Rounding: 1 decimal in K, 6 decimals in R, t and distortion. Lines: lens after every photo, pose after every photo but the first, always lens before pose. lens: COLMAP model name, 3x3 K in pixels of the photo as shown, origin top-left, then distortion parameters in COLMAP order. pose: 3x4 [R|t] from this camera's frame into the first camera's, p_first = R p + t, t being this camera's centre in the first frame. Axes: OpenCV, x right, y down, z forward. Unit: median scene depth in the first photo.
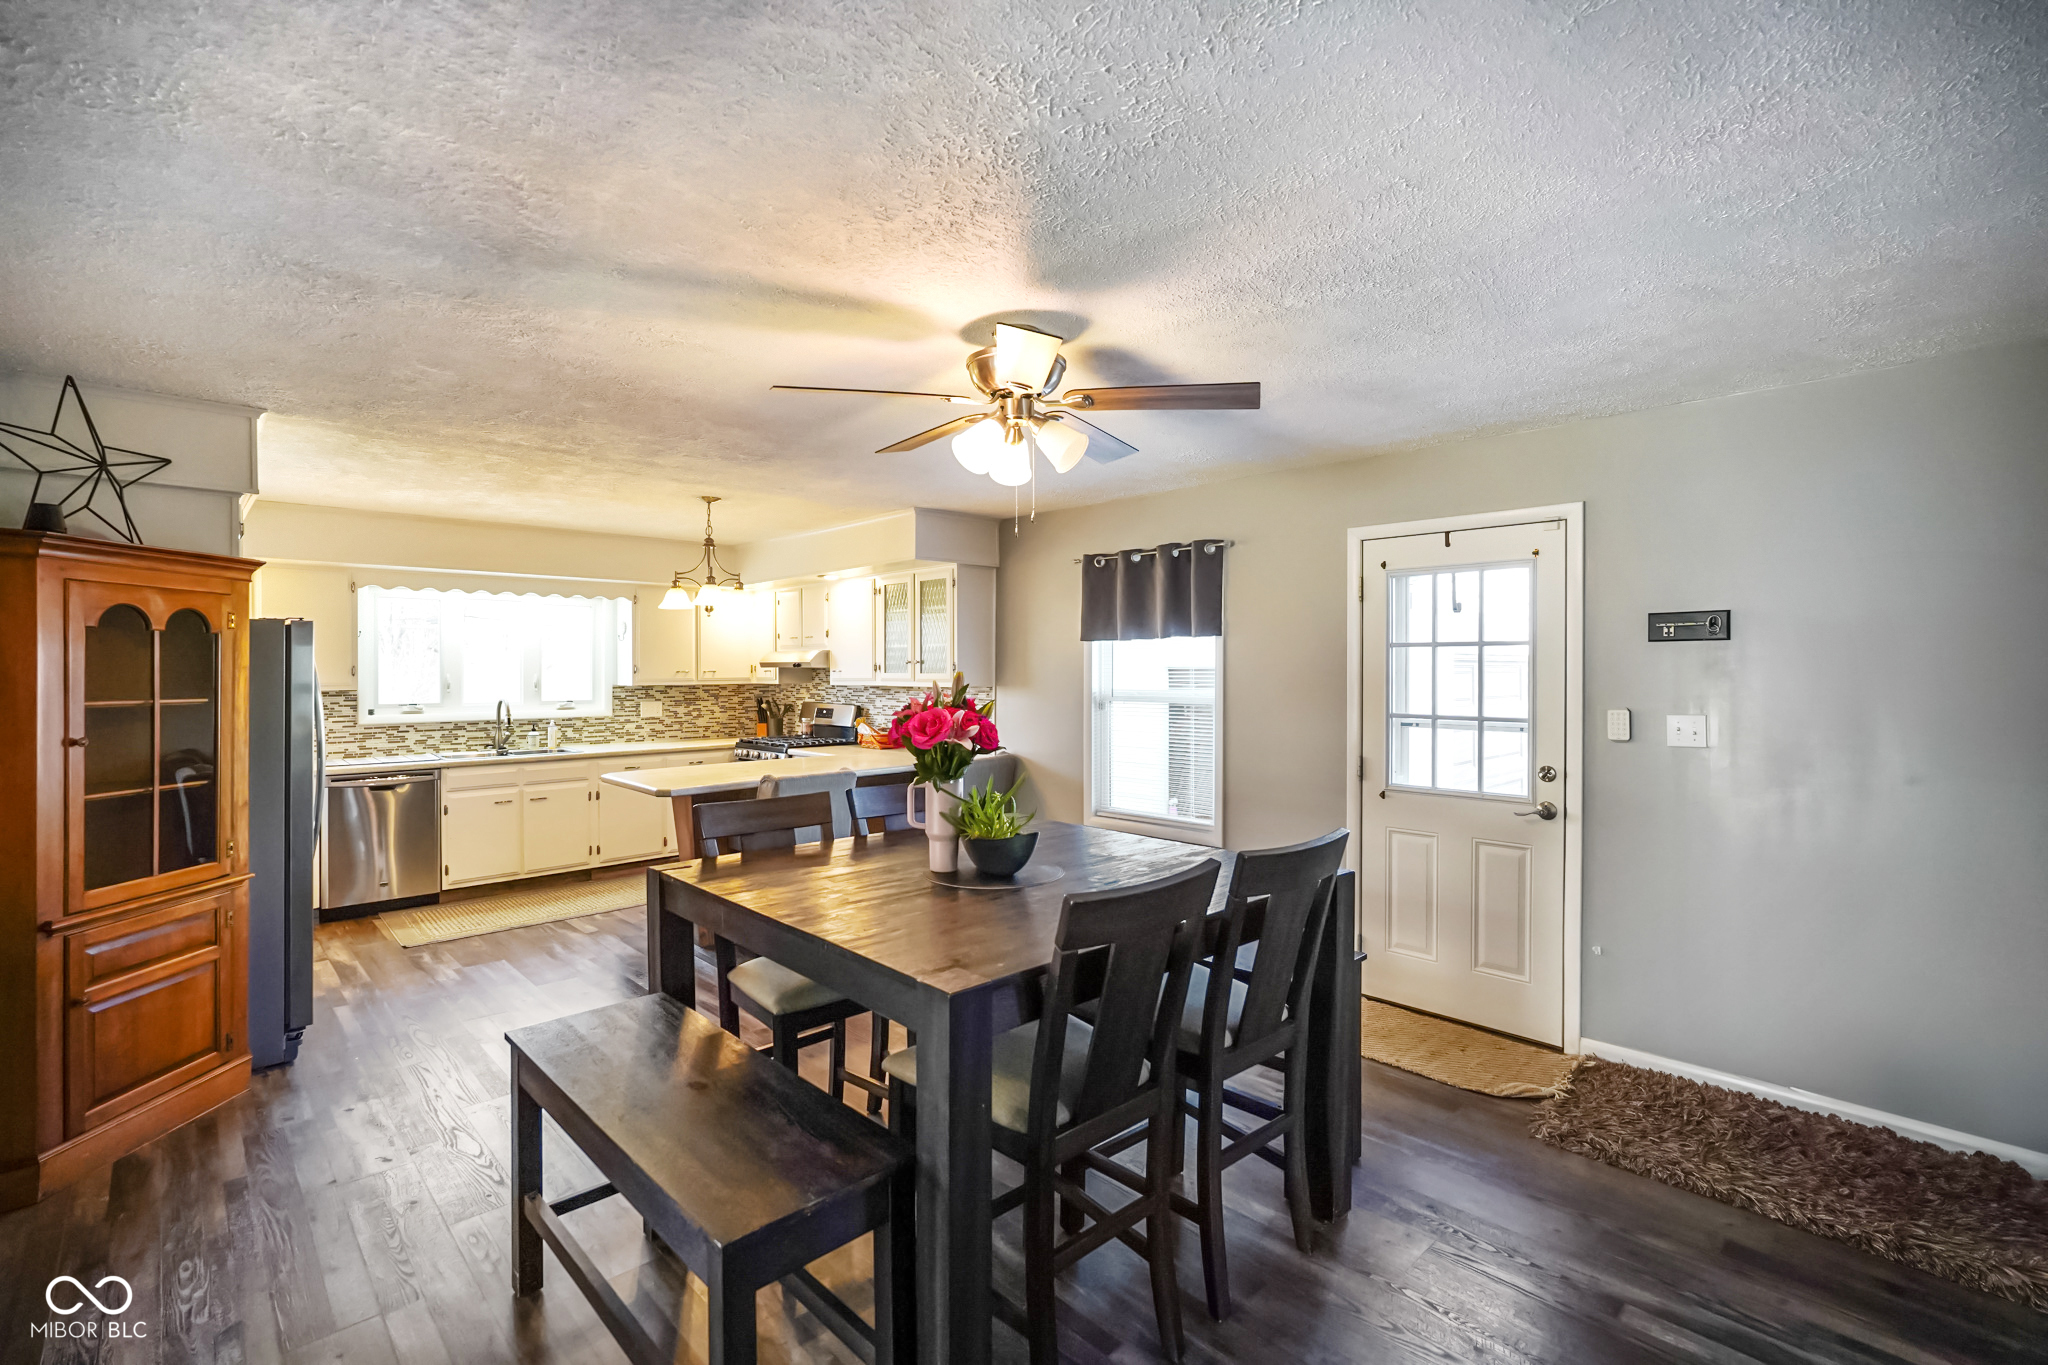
lens RADIAL K [[908.5, 0, 1012.3], [0, 908.5, 672.1], [0, 0, 1]] dist [-0.017426, 0.006916]
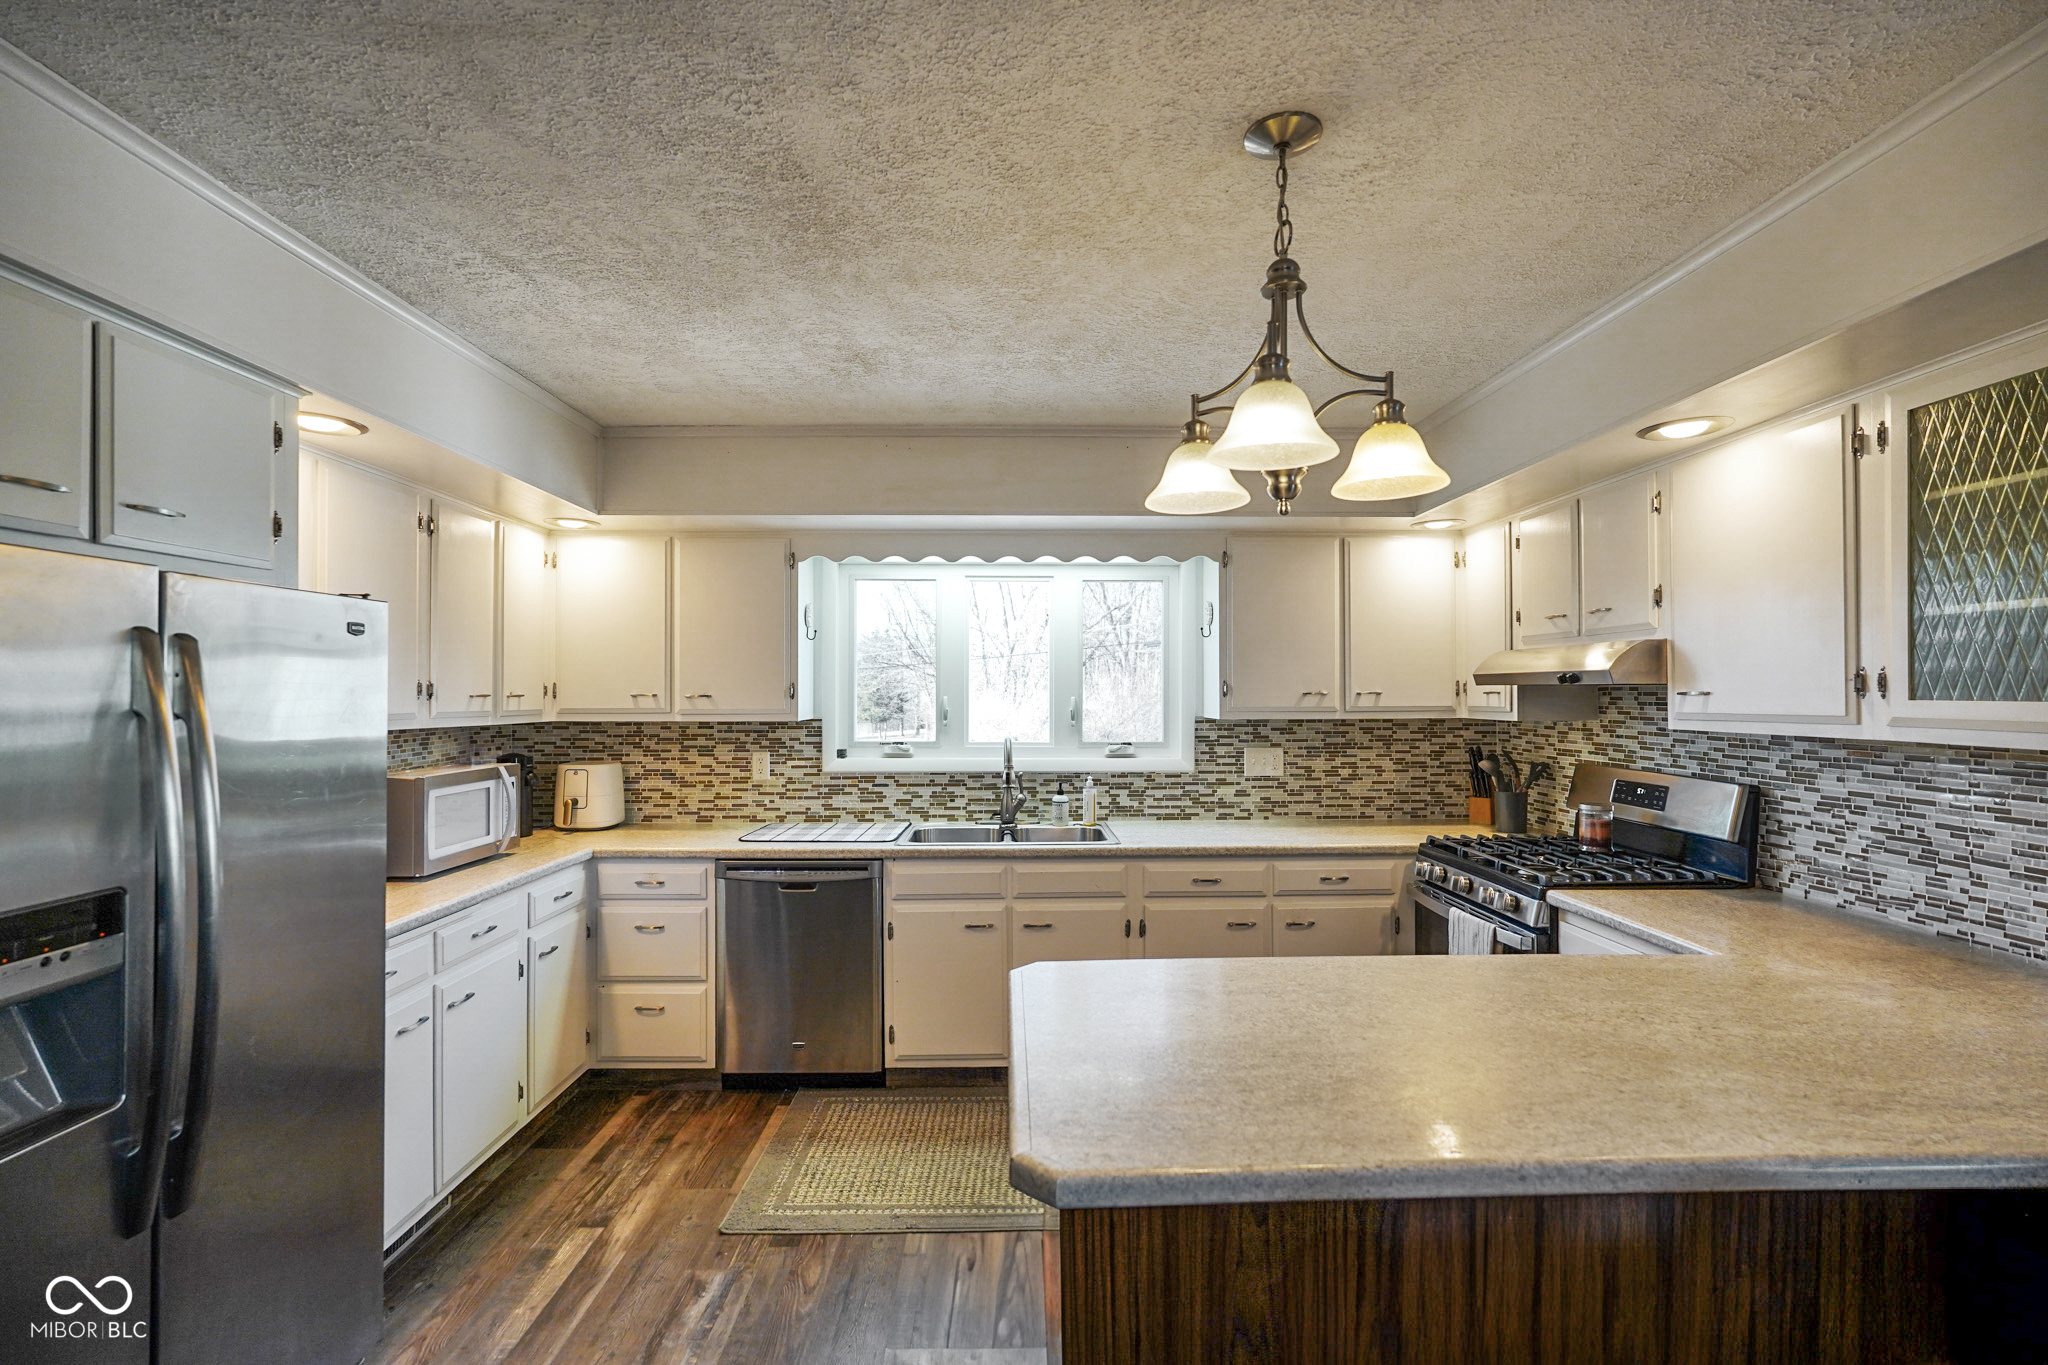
lens RADIAL K [[908.5, 0, 1030.2], [0, 908.5, 691.5], [0, 0, 1]] dist [-0.017426, 0.006916]
pose [[0.741769, 0.001139, -0.670655, -0.160563], [-0.002309, 0.999997, -0.000856, -0.001005], [0.670652, 0.002184, 0.741769, 0.593445]]
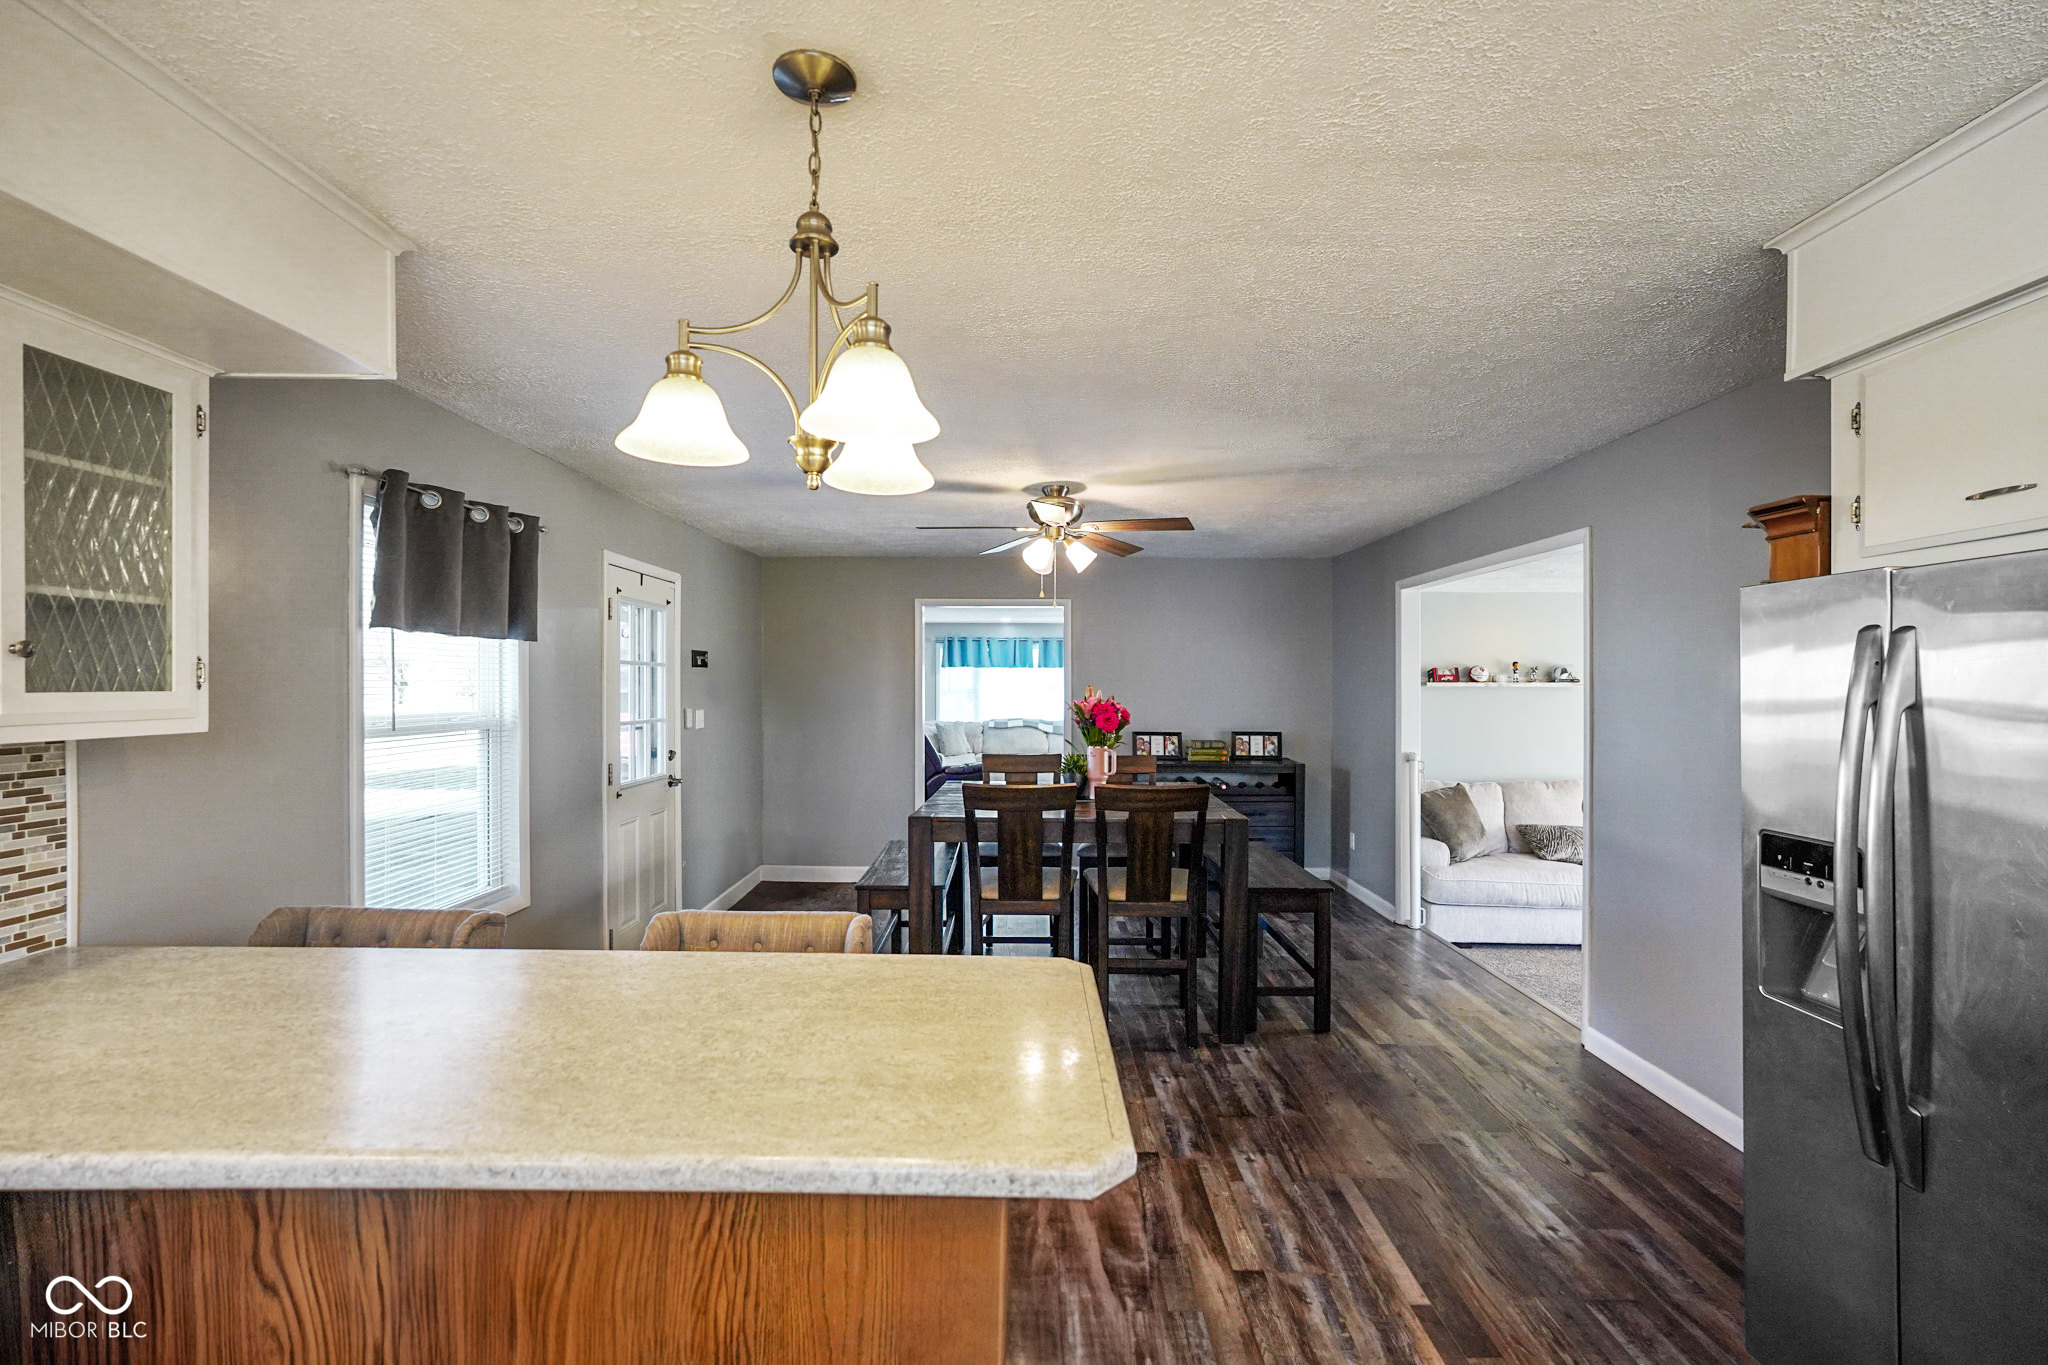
lens RADIAL K [[908.5, 0, 1027.9], [0, 908.5, 683.3], [0, 0, 1]] dist [-0.017426, 0.006916]
pose [[-0.724480, 0.002070, 0.689293, -0.482846], [0.001976, 0.999998, -0.000925, -0.000502], [-0.689293, 0.000692, -0.724482, 0.964340]]
